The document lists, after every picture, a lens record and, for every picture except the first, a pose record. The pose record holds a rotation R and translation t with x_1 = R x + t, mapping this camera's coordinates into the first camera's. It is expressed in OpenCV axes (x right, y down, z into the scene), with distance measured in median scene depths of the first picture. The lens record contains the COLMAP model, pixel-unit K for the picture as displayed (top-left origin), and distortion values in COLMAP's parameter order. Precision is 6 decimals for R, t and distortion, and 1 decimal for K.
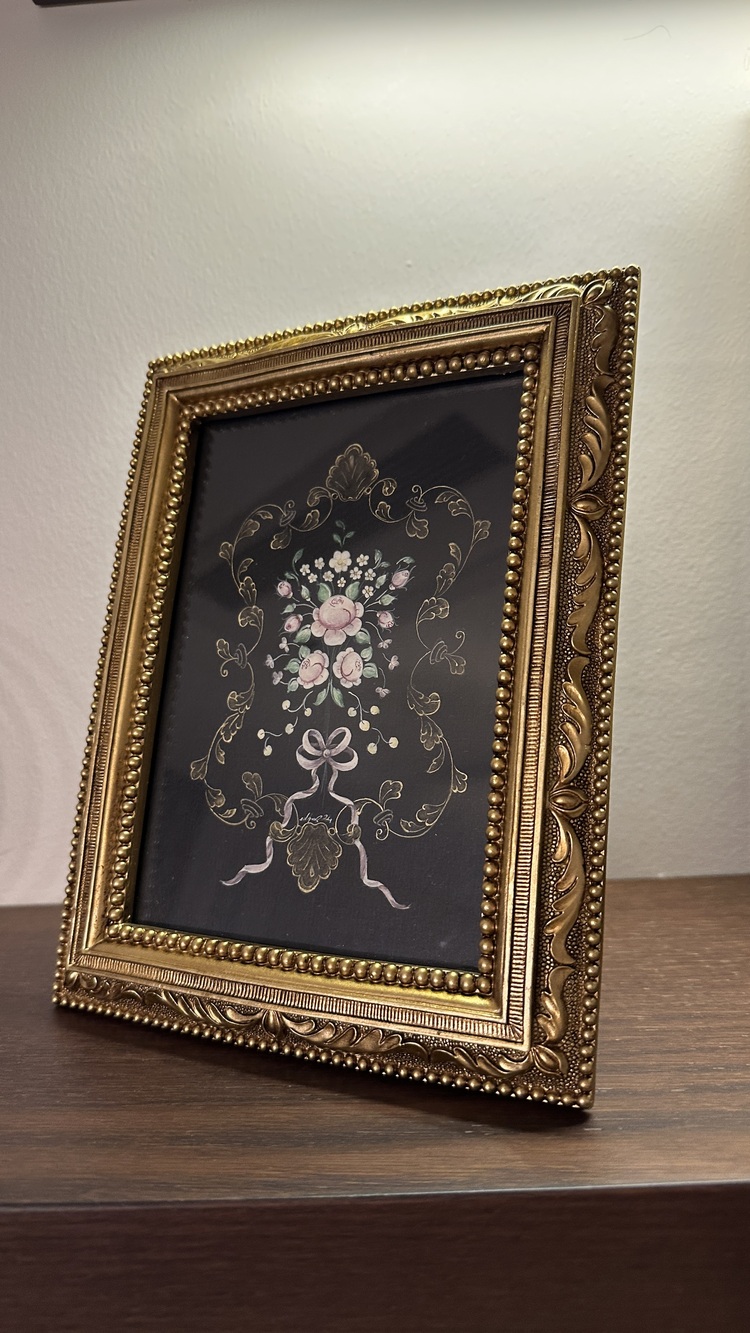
lens RADIAL K [[956.9, 0, 378.0], [0, 956.9, 671.8], [0, 0, 1]] dist [0.168166, -0.464845]
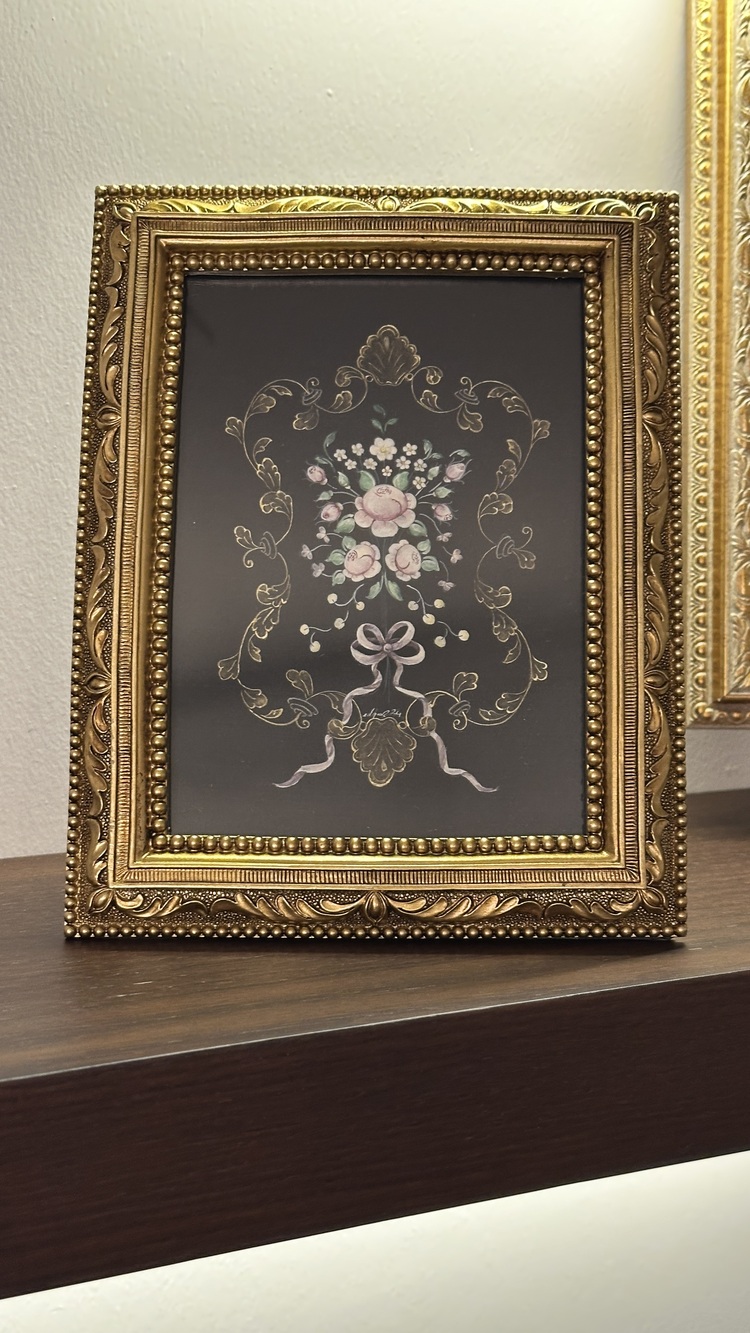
lens RADIAL K [[1942.0, 0, 375.0], [0, 1942.0, 666.5], [0, 0, 1]] dist [0.151443, -0.168147]
pose [[0.879721, 0.005100, 0.475462, -0.986099], [-0.014294, 0.999774, 0.015724, 0.072119], [-0.475275, -0.020629, 0.879596, -0.715216]]
